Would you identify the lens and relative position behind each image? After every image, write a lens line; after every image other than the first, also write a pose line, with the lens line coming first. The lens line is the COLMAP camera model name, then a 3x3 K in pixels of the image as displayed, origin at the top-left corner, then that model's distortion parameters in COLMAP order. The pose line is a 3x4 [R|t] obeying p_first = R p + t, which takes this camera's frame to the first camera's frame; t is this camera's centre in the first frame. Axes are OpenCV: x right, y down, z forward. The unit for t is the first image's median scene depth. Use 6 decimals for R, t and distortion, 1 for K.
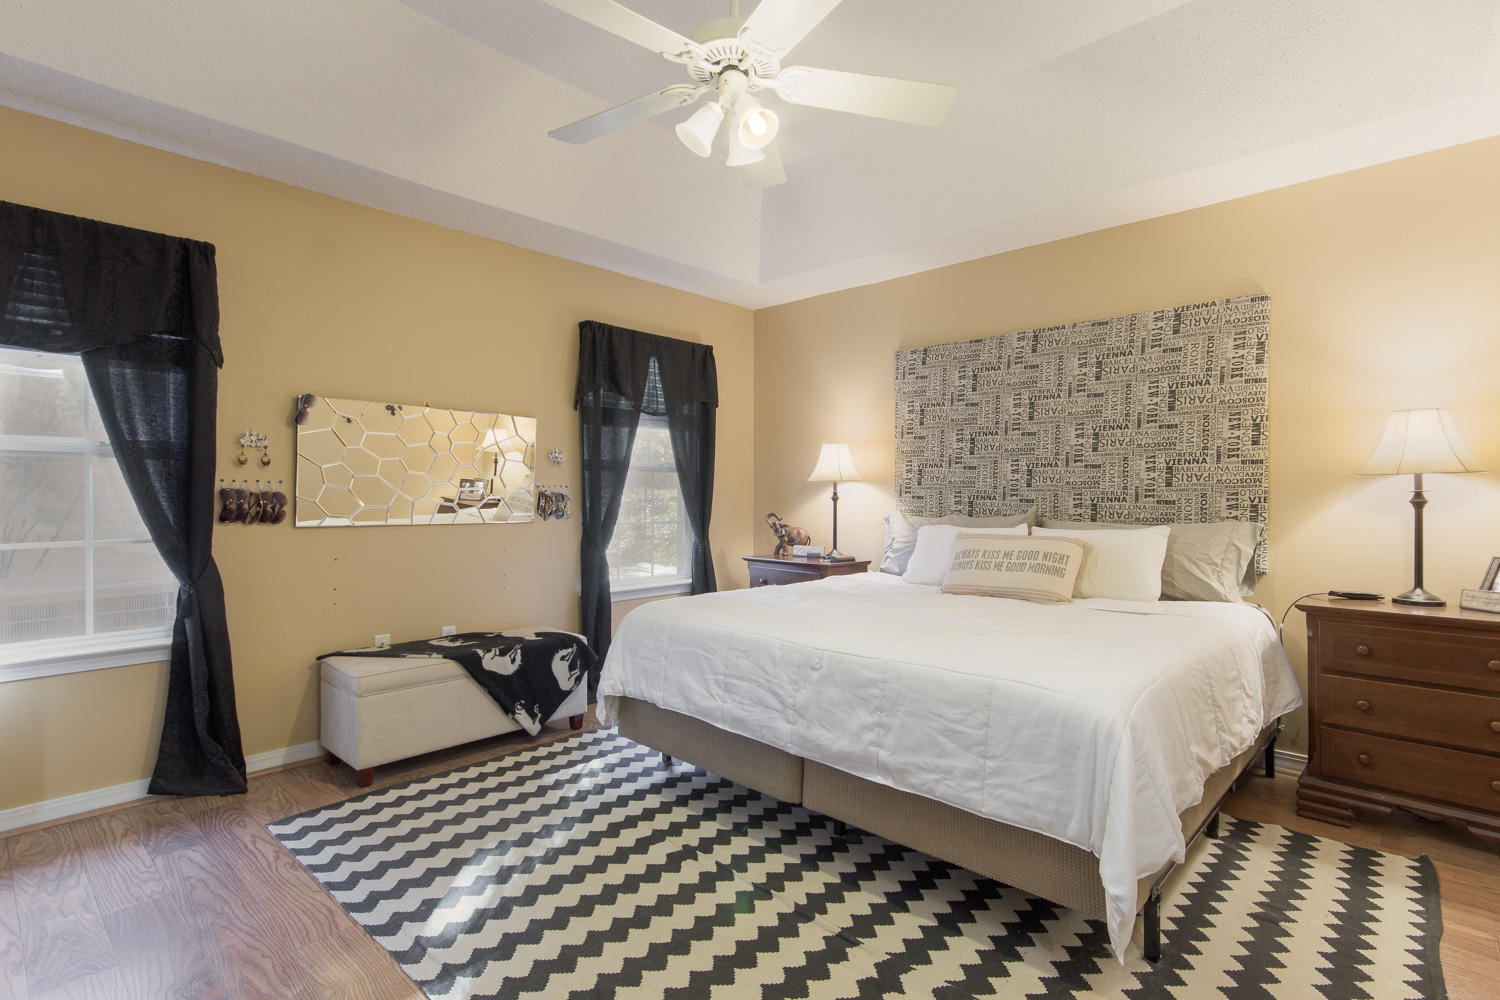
lens RADIAL K [[693.6, 0, 760.4], [0, 693.6, 495.9], [0, 0, 1]] dist [-0.016751, 0.000606]
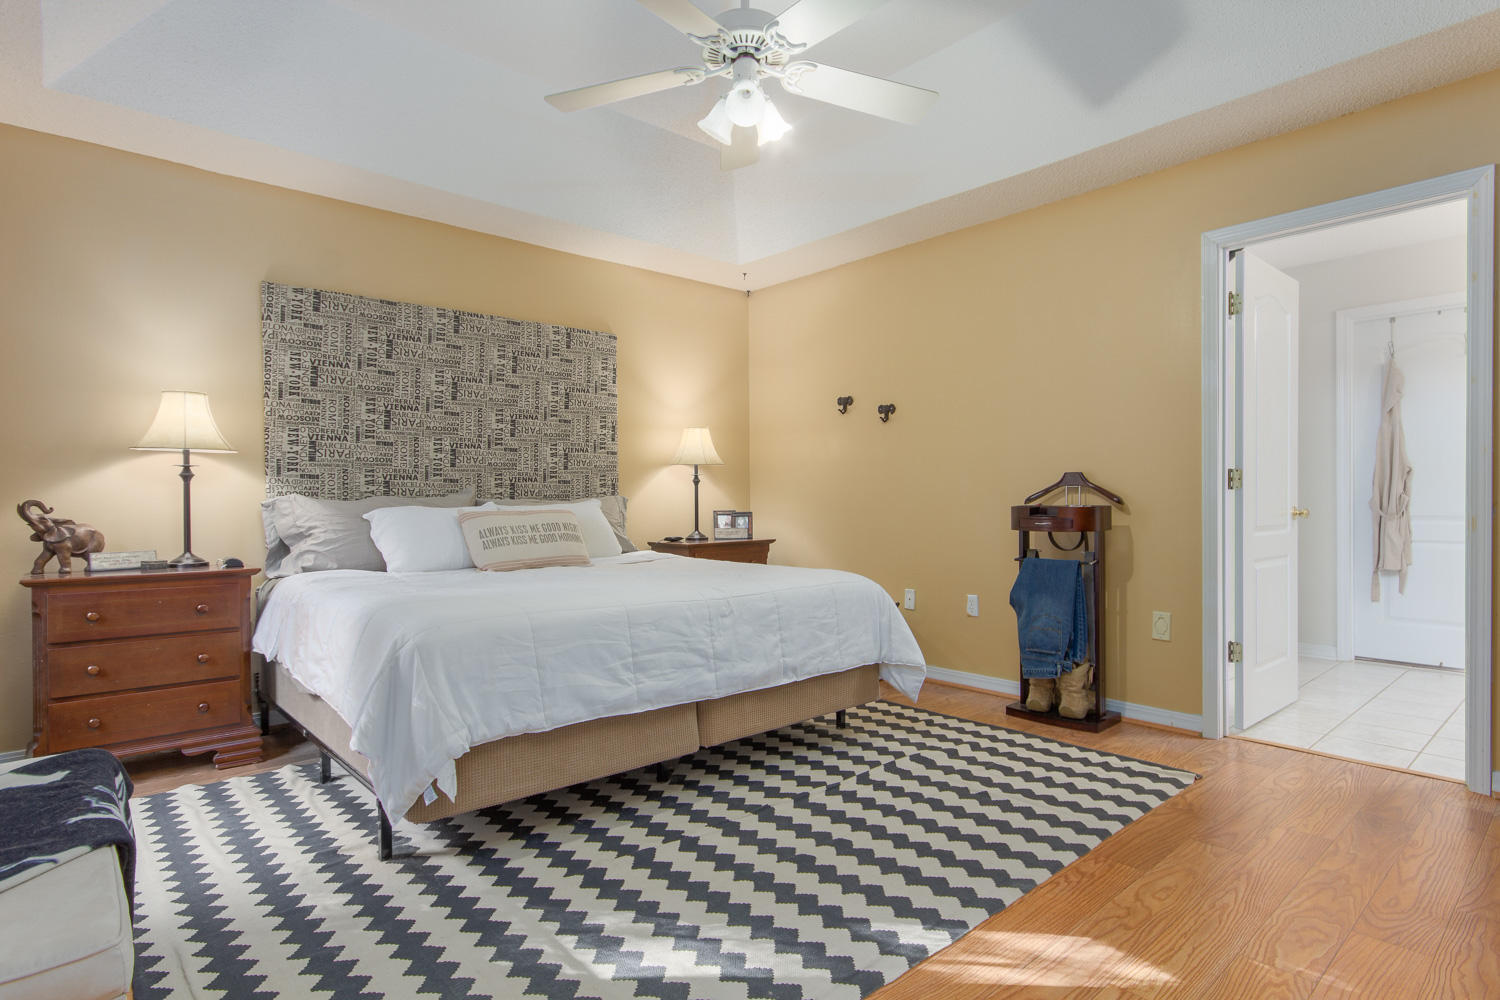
lens RADIAL K [[784.3, 0, 759.5], [0, 784.3, 498.2], [0, 0, 1]] dist [-0.003499, -0.000284]
pose [[0.089372, -0.026669, 0.995641, -0.744292], [-0.012297, 0.999536, 0.027878, -0.004385], [-0.995922, -0.014735, 0.089002, 0.475908]]
